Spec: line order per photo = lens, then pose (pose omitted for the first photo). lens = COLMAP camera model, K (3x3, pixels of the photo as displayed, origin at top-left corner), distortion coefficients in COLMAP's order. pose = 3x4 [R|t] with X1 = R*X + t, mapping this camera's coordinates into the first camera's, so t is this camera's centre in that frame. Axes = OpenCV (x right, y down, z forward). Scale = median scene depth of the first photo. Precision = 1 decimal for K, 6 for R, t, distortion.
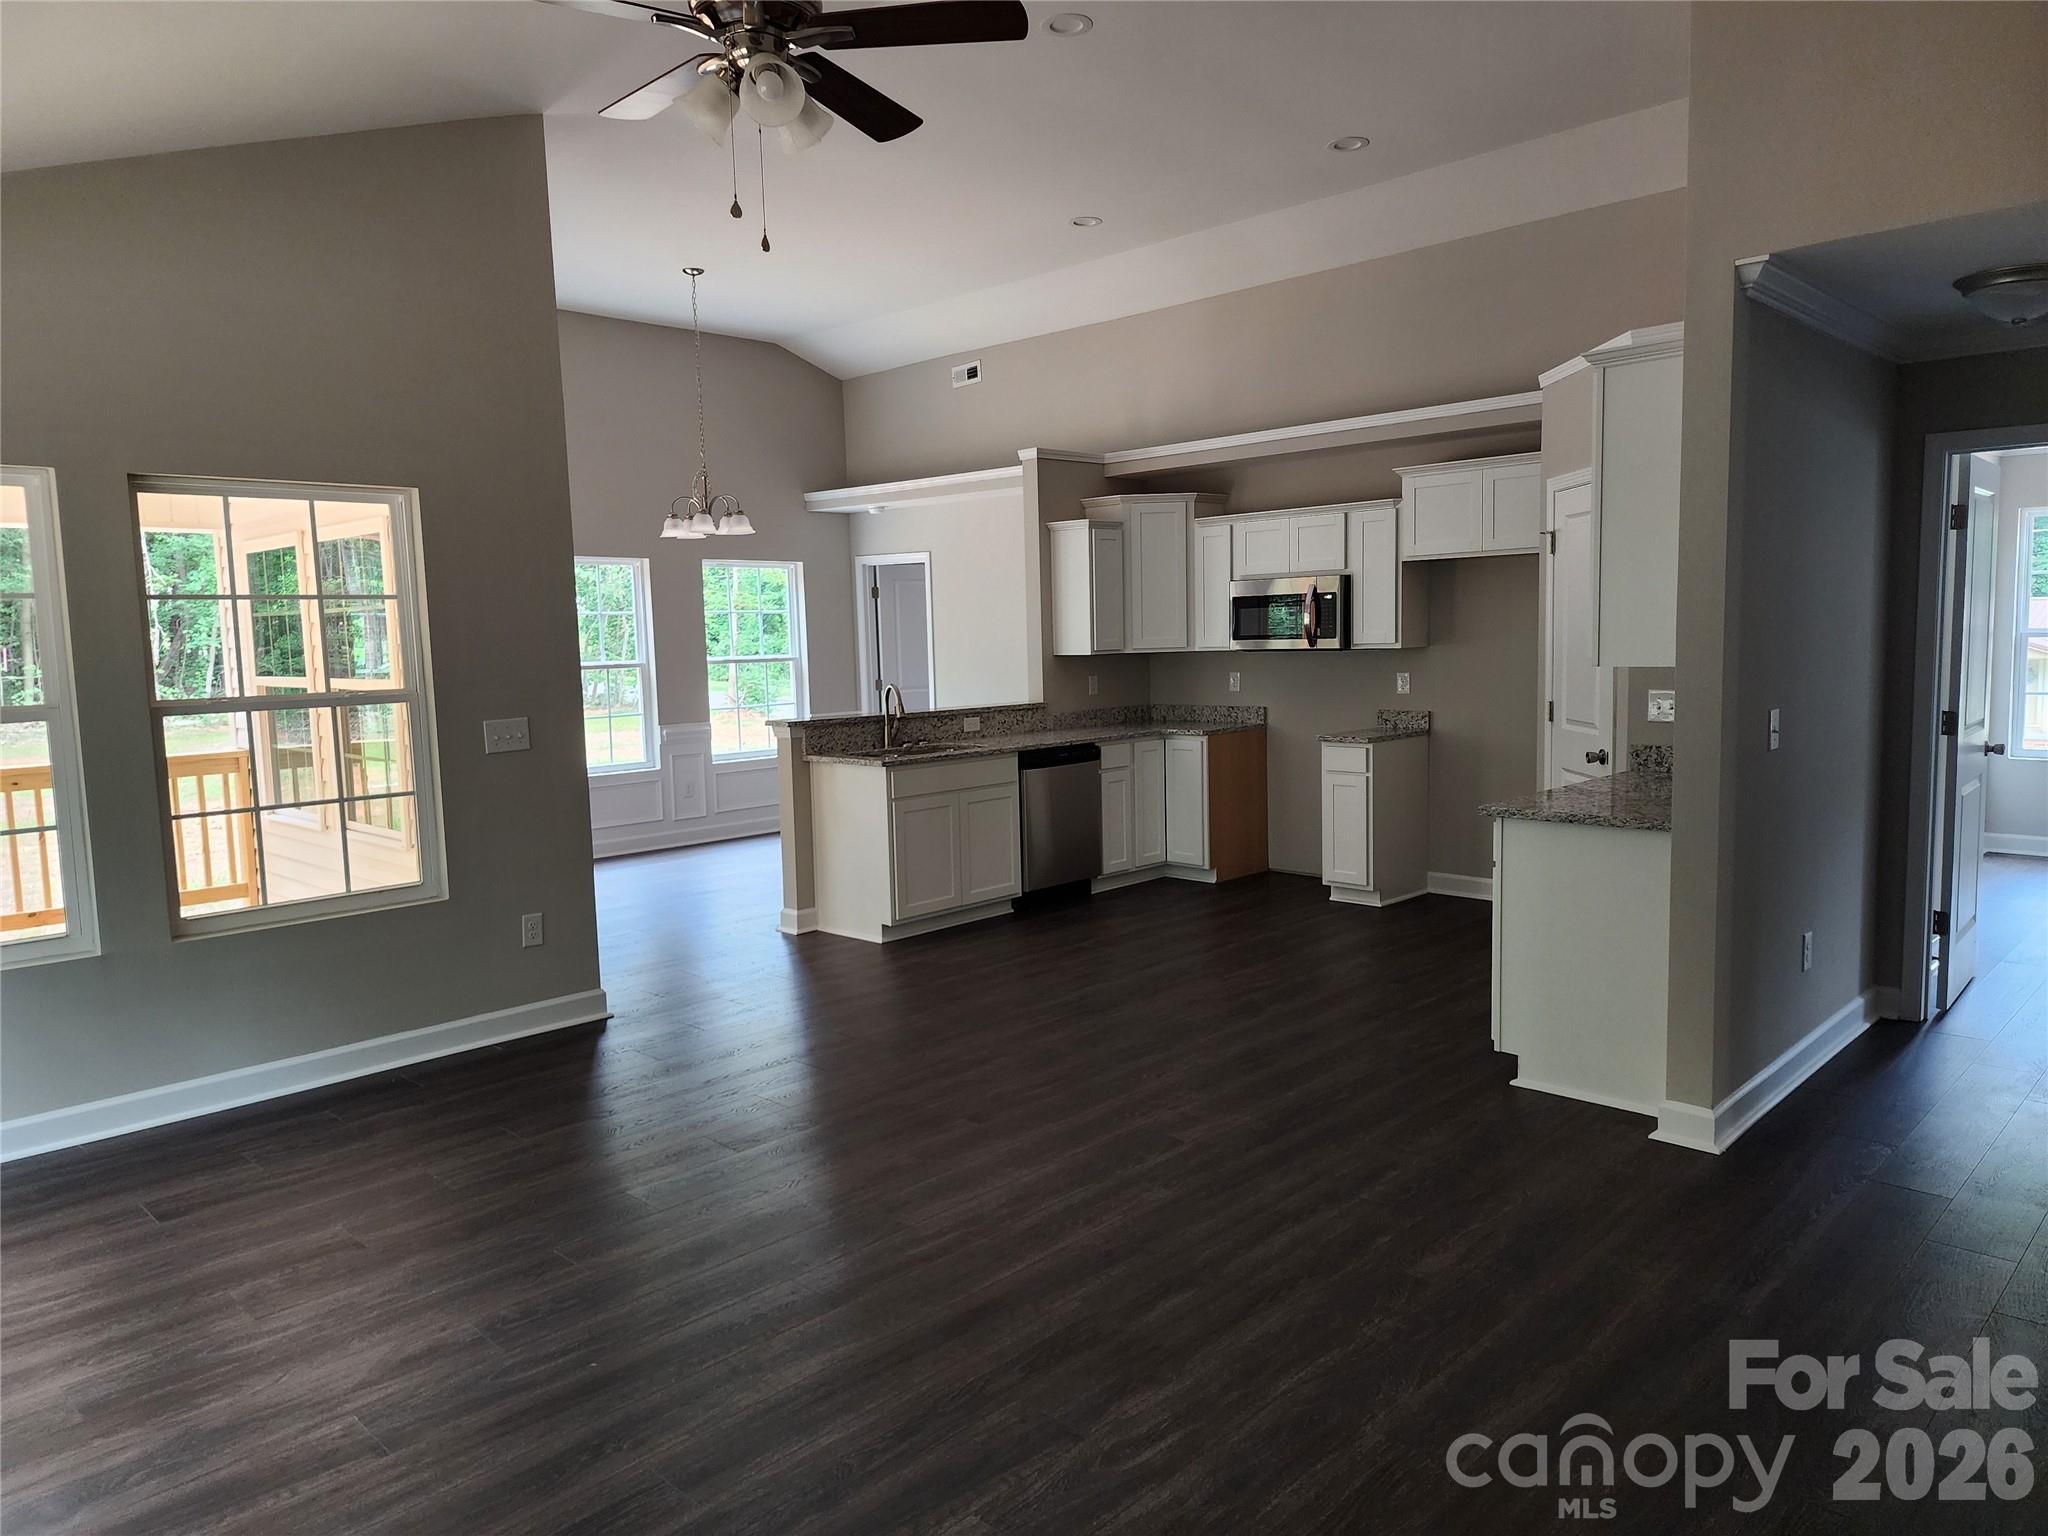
lens RADIAL K [[1361.4, 0, 1035.8], [0, 1361.4, 761.9], [0, 0, 1]] dist [0.104002, -0.113856]
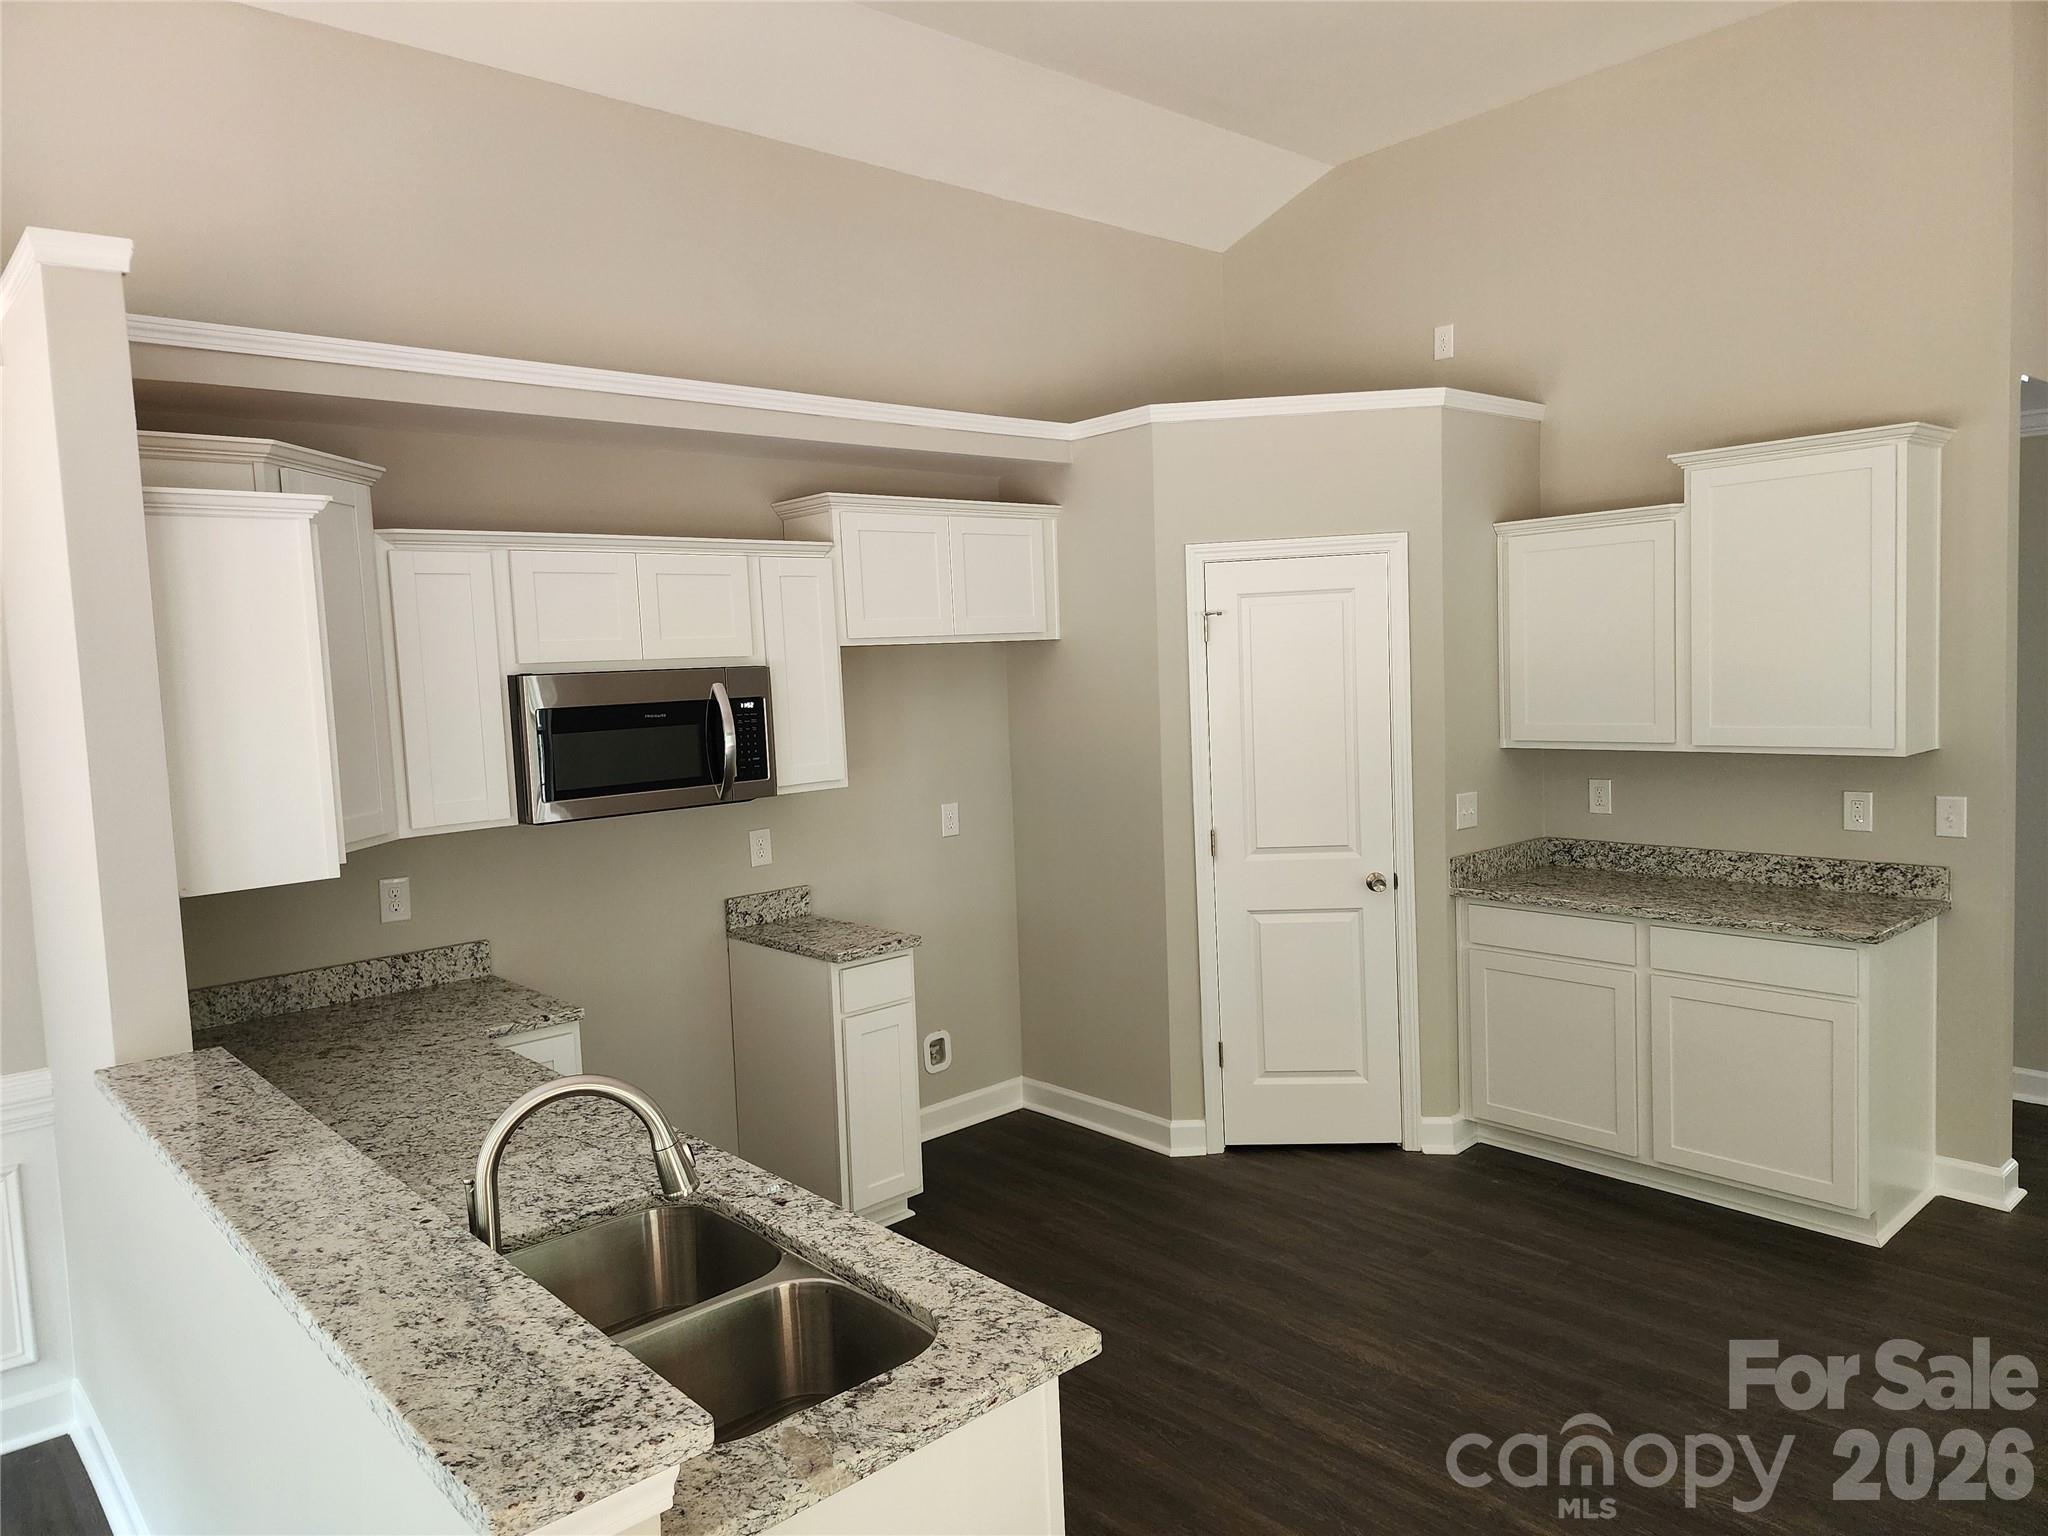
lens RADIAL K [[1361.4, 0, 1035.8], [0, 1361.4, 761.9], [0, 0, 1]] dist [0.104002, -0.113856]
pose [[0.072204, -0.056700, 0.995777, -0.316532], [0.139594, 0.989131, 0.046199, -0.105082], [-0.987573, 0.135668, 0.079334, 0.825106]]
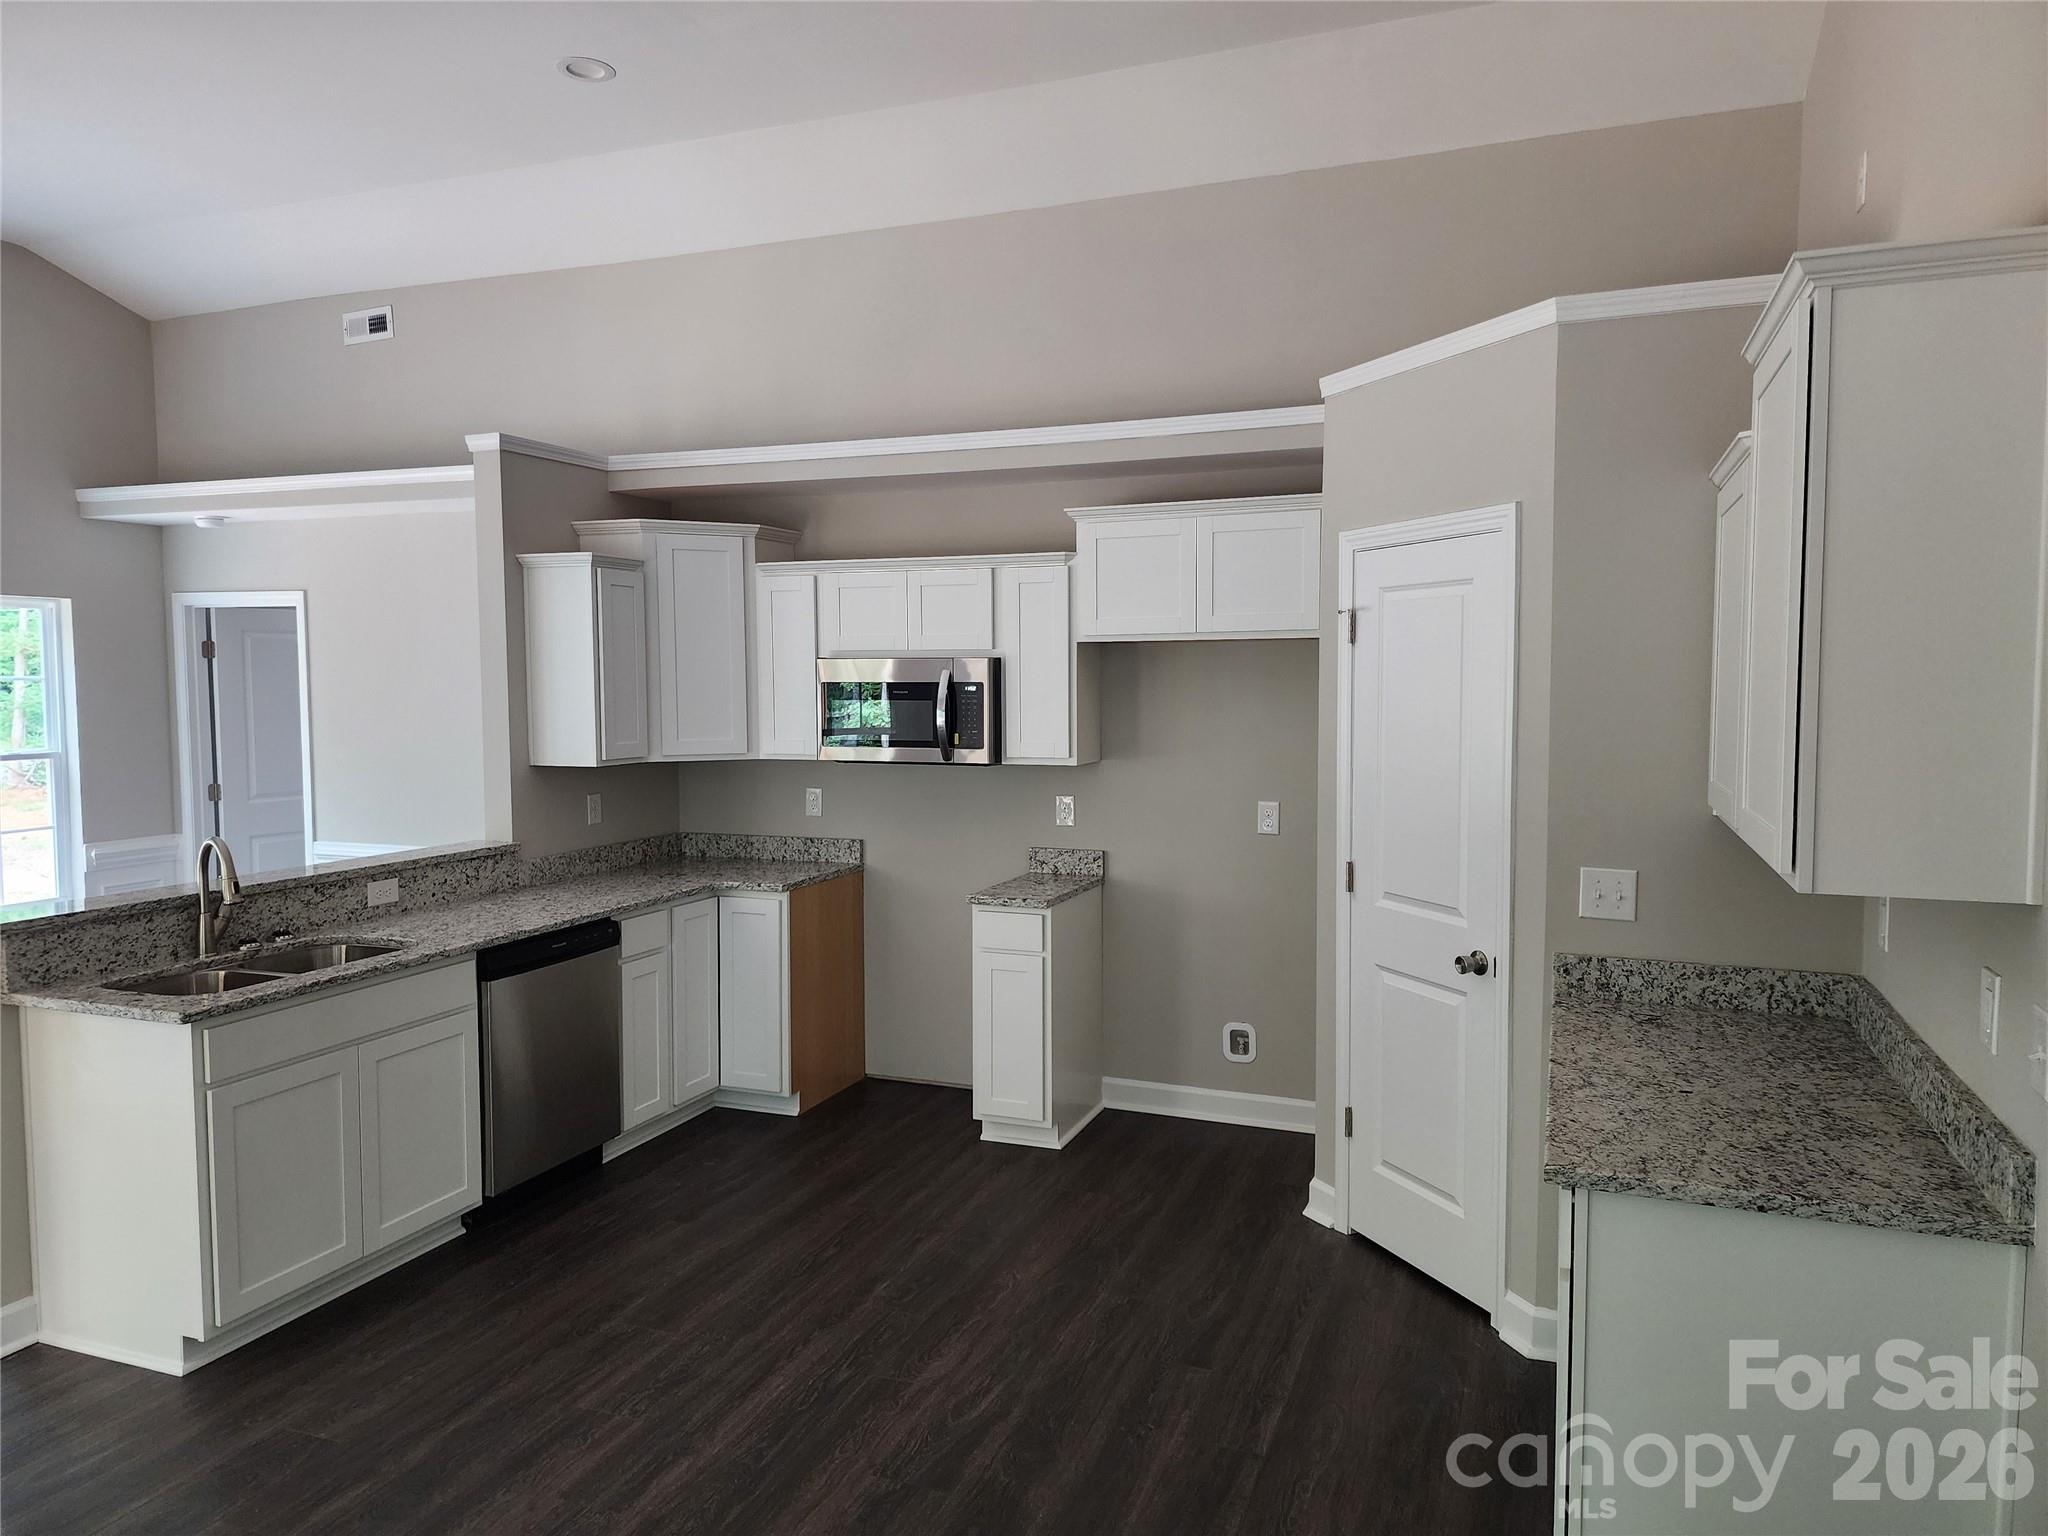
lens RADIAL K [[1361.4, 0, 1035.8], [0, 1361.4, 761.9], [0, 0, 1]] dist [0.104002, -0.113856]
pose [[0.920271, -0.001558, 0.391278, -0.022414], [0.018330, 0.999066, -0.039134, -0.055419], [-0.390852, 0.043186, 0.919440, 0.356027]]
